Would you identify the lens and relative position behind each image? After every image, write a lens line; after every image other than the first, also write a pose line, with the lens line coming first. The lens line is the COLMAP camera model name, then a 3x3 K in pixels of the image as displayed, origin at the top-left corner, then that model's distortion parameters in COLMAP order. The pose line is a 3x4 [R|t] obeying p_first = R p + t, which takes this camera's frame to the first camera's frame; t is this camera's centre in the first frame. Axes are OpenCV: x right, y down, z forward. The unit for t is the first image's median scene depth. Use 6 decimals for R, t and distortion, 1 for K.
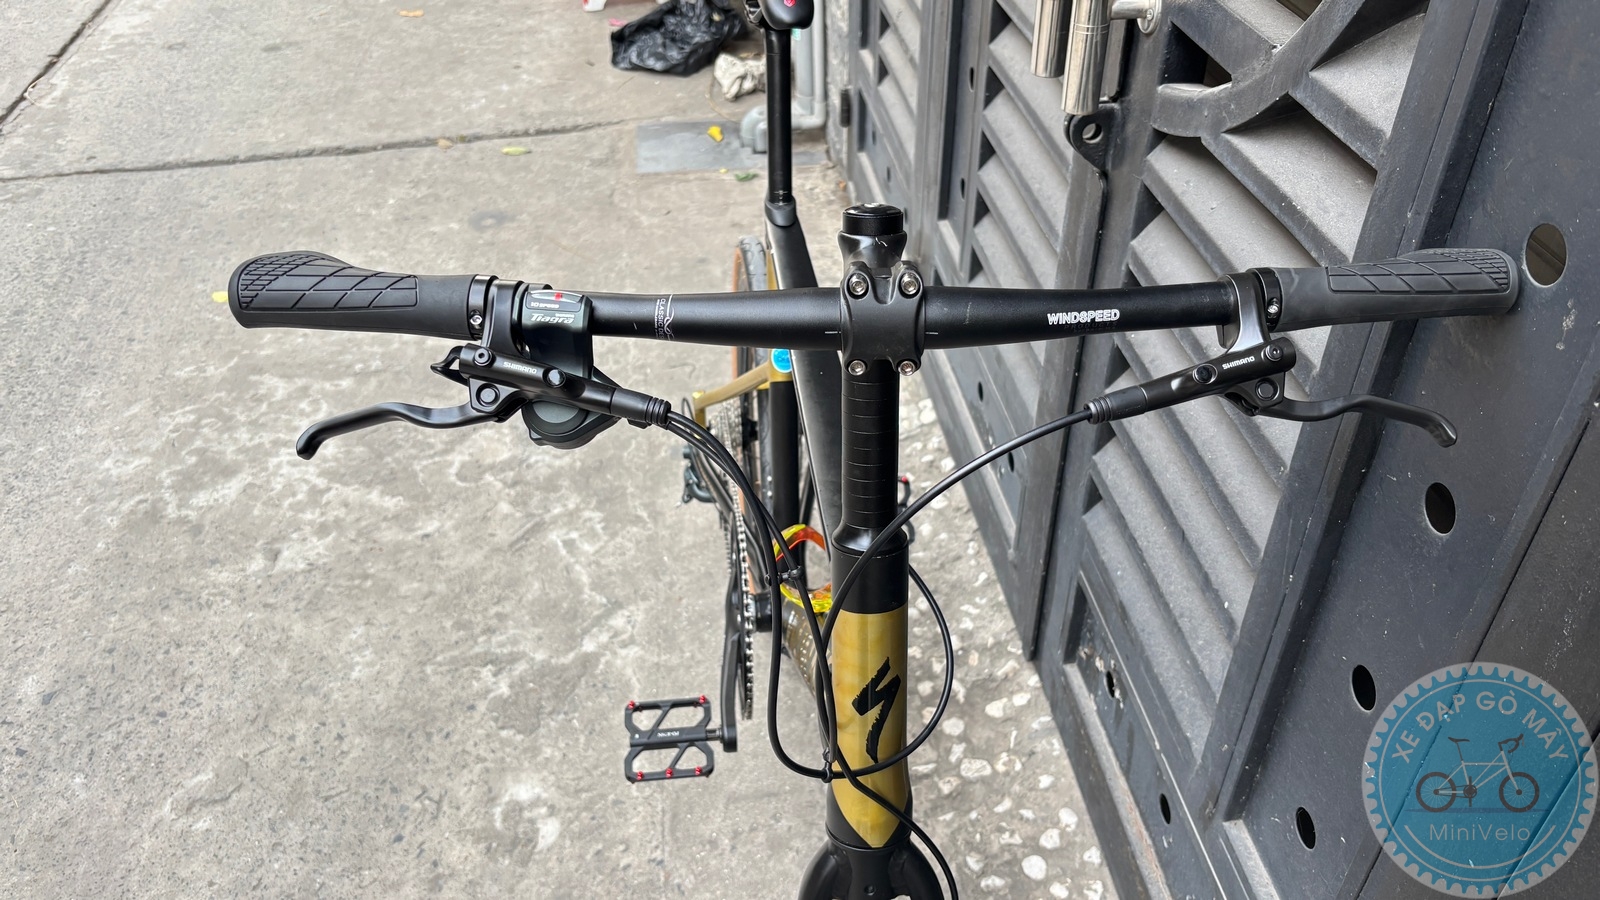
lens RADIAL K [[1219.4, 0, 798.3], [0, 1219.4, 441.4], [0, 0, 1]] dist [0.040688, -0.061707]
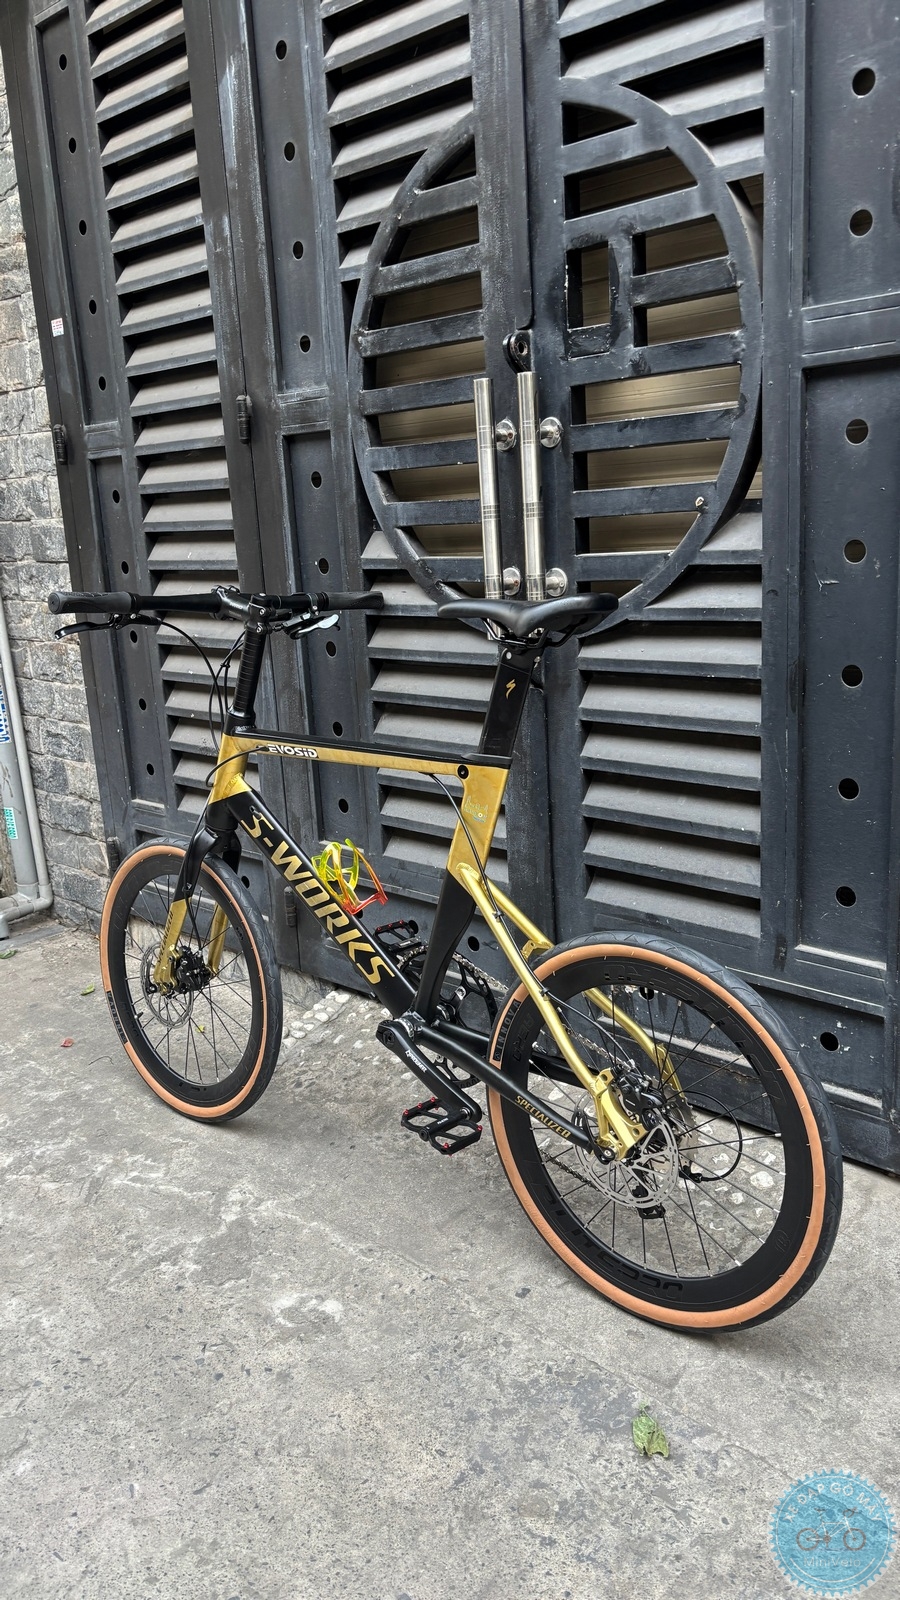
lens RADIAL K [[1219.4, 0, 426.9], [0, 1219.4, 801.6], [0, 0, 1]] dist [0.040688, -0.061707]
pose [[0.779437, -0.180413, 0.599940, -0.717661], [0.423222, 0.857710, -0.291918, 0.276287], [-0.461909, 0.481440, 0.744886, -0.119011]]
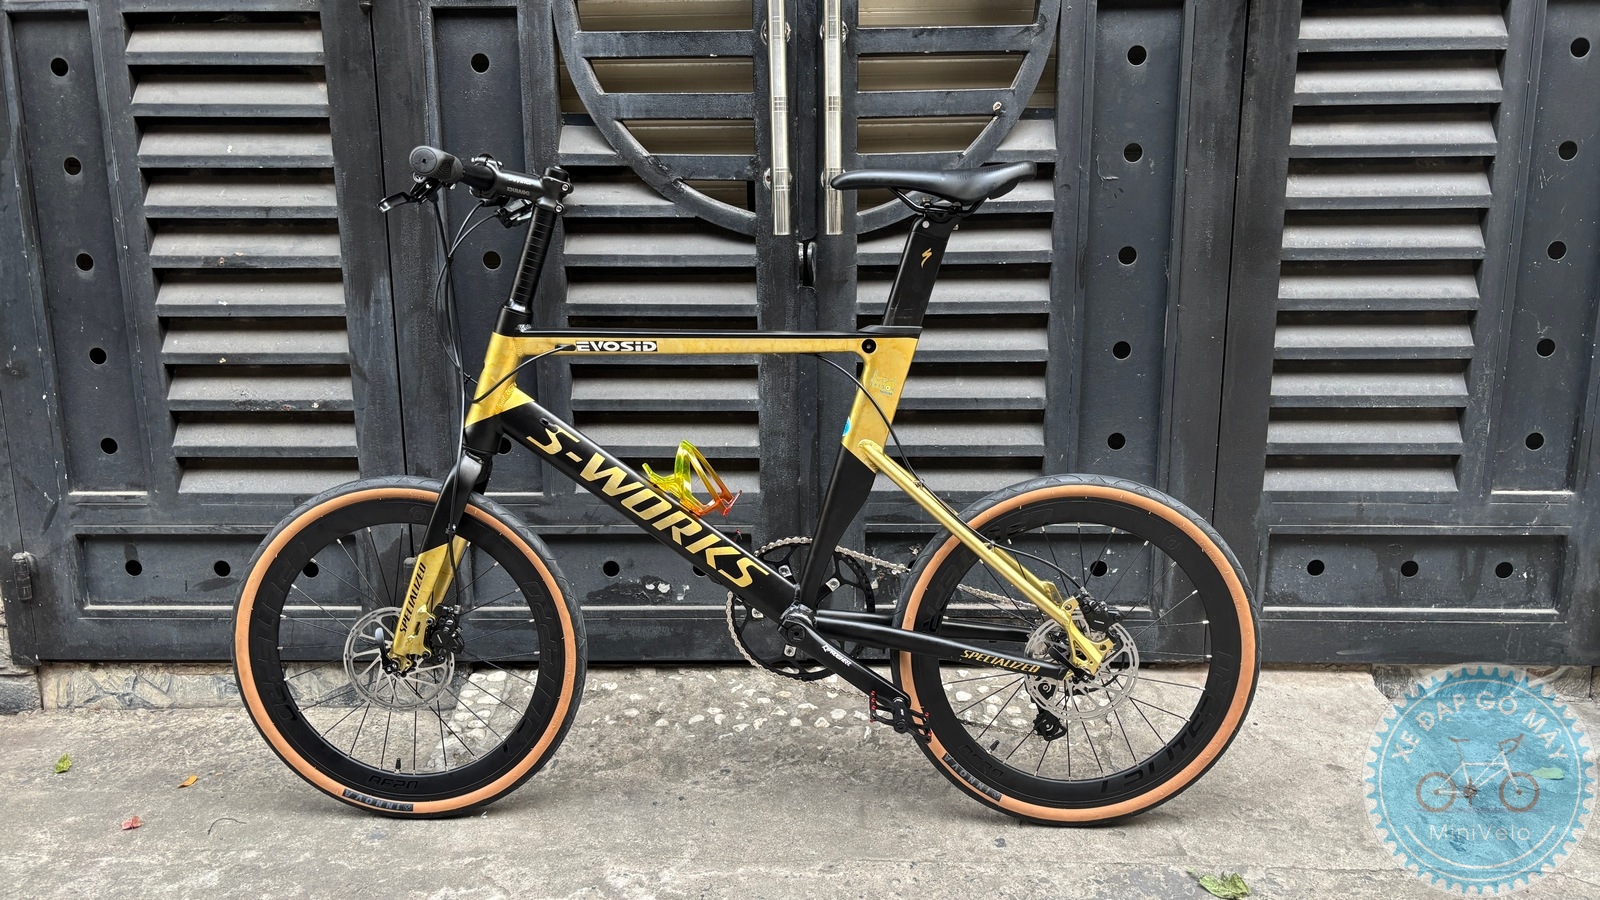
lens RADIAL K [[1219.4, 0, 802.6], [0, 1219.4, 455.7], [0, 0, 1]] dist [0.040688, -0.061707]
pose [[0.152417, -0.187031, 0.970458, -1.136686], [0.612404, 0.788574, 0.055795, -0.092155], [-0.775713, 0.585808, 0.234731, 0.544107]]
